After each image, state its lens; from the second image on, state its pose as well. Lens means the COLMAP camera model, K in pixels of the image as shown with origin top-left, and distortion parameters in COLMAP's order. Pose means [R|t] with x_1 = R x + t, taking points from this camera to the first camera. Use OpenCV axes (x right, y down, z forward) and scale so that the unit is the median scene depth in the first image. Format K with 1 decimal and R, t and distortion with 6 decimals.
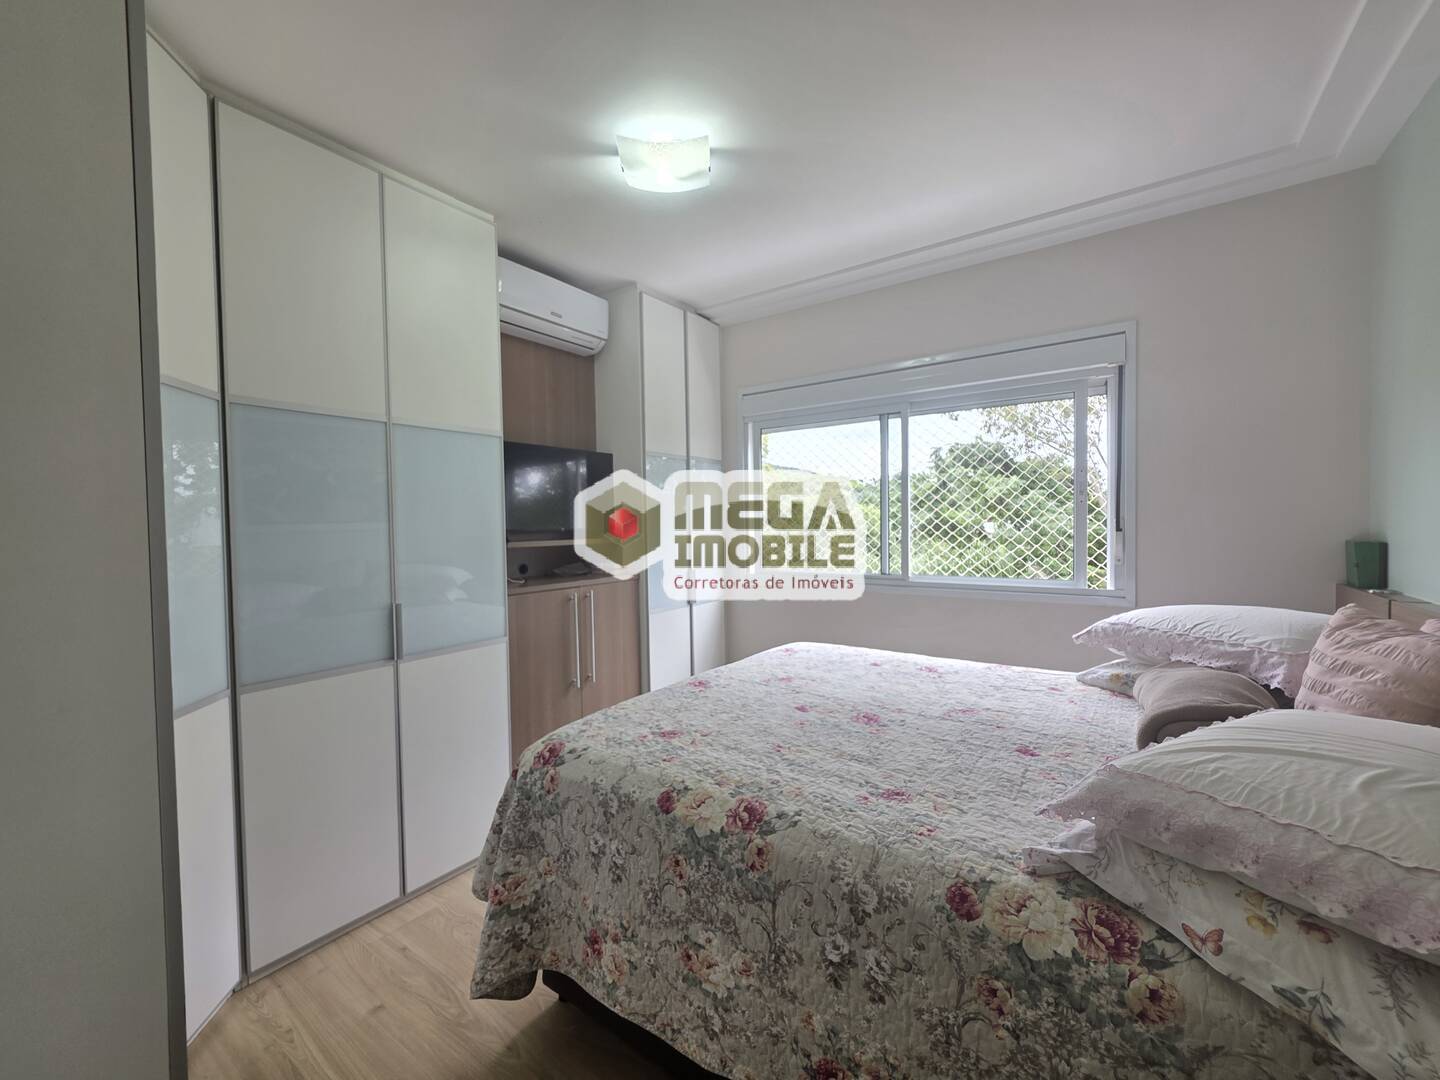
lens RADIAL K [[573.7, 0, 715.0], [0, 573.7, 539.9], [0, 0, 1]] dist [0.003086, 0.000207]
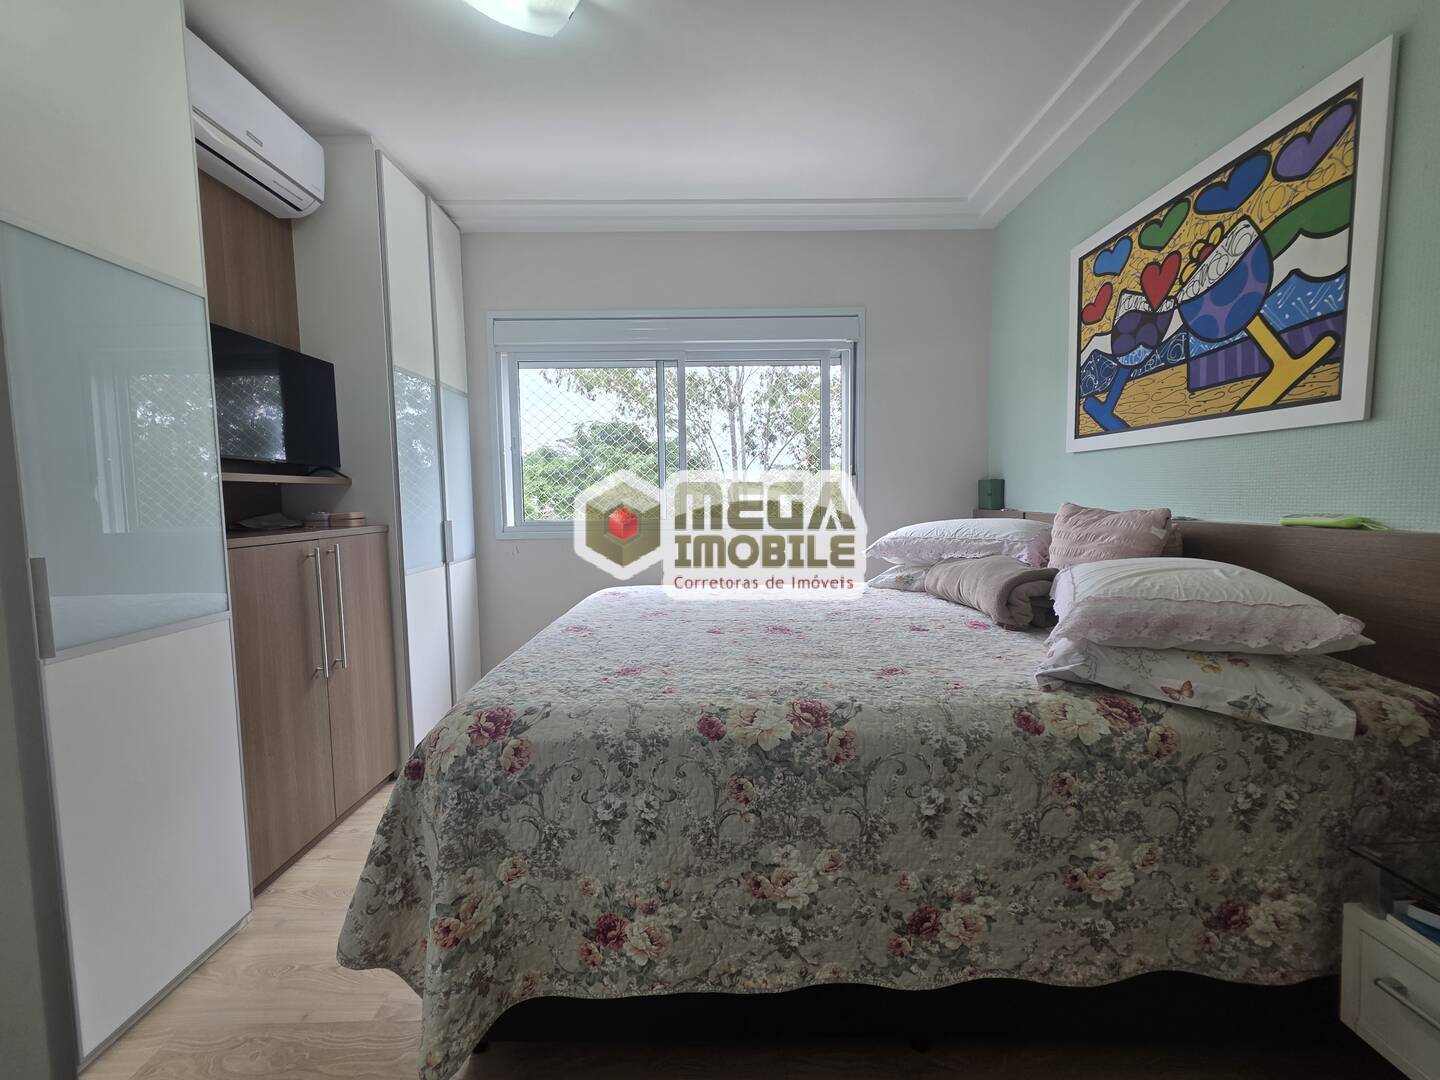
lens RADIAL K [[573.7, 0, 715.3], [0, 573.7, 536.5], [0, 0, 1]] dist [0.003086, 0.000207]
pose [[0.817219, -0.035809, 0.575214, -0.571622], [0.015347, 0.999066, 0.040392, 0.133108], [-0.576124, -0.024182, 0.817005, 0.296130]]
